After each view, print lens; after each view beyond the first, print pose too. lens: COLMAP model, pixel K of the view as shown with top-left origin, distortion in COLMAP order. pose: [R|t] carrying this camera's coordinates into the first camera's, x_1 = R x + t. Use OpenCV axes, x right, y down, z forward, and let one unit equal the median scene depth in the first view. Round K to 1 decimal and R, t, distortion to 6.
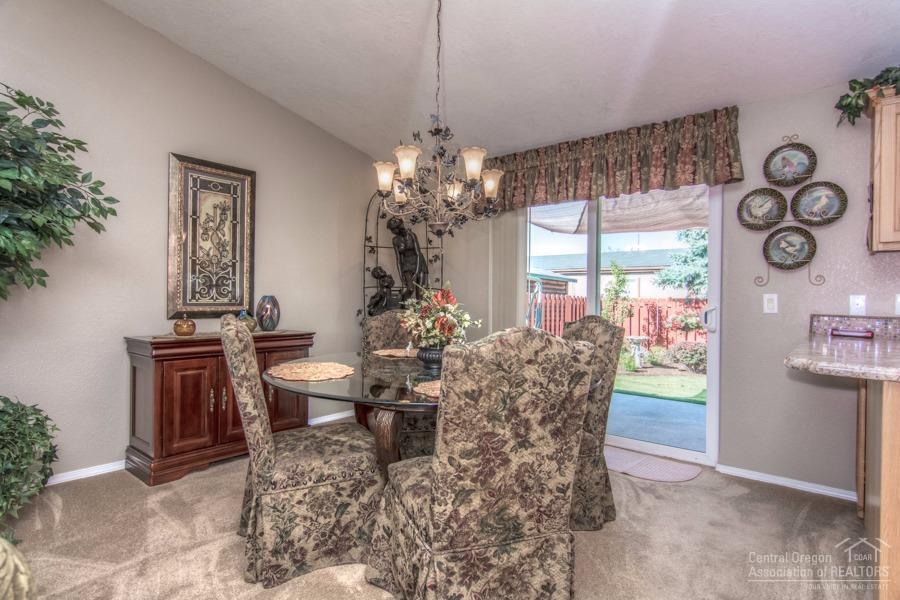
lens RADIAL K [[476.3, 0, 447.0], [0, 476.3, 300.8], [0, 0, 1]] dist [-0.005271, 0.003537]
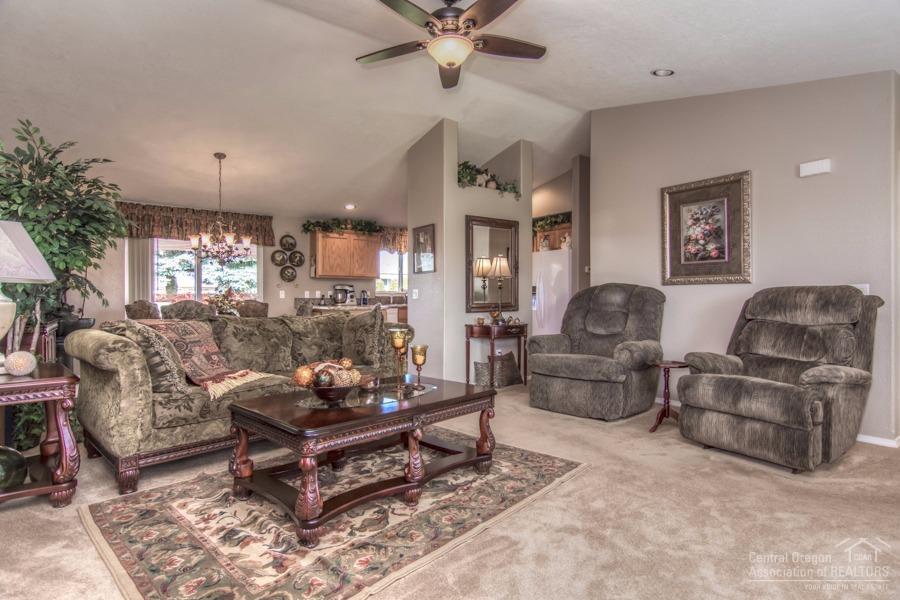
lens RADIAL K [[476.3, 0, 443.0], [0, 476.3, 298.6], [0, 0, 1]] dist [-0.005271, 0.003537]
pose [[0.260880, -0.014949, 0.965255, -1.651183], [0.006848, 0.999884, 0.013635, -0.001650], [-0.965347, 0.003053, 0.260952, -0.543830]]
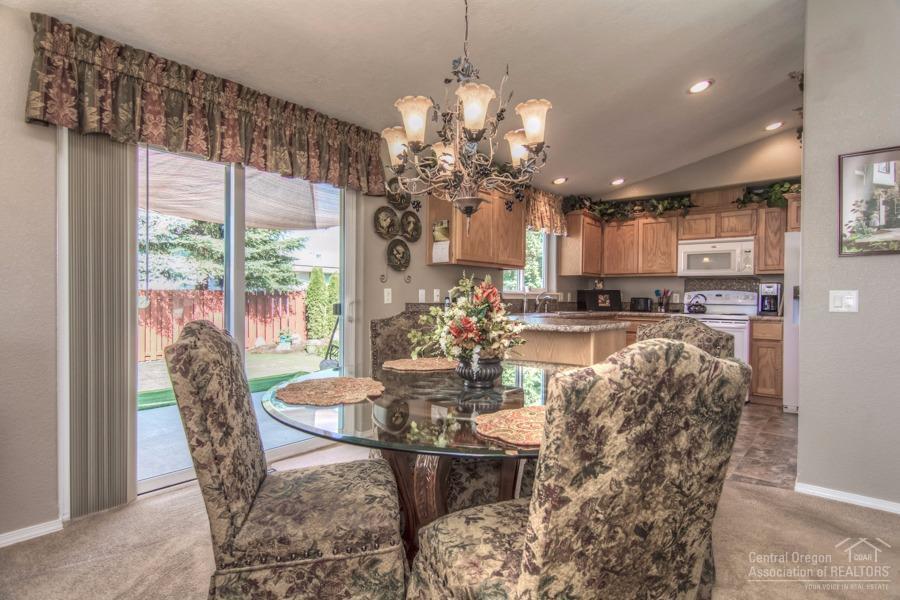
lens RADIAL K [[476.3, 0, 450.7], [0, 476.3, 299.9], [0, 0, 1]] dist [-0.005271, 0.003537]
pose [[-0.013246, -0.023501, 0.999636, -0.650963], [-0.003433, 0.999719, 0.023457, -0.015305], [-0.999906, -0.003121, -0.013323, 0.871025]]
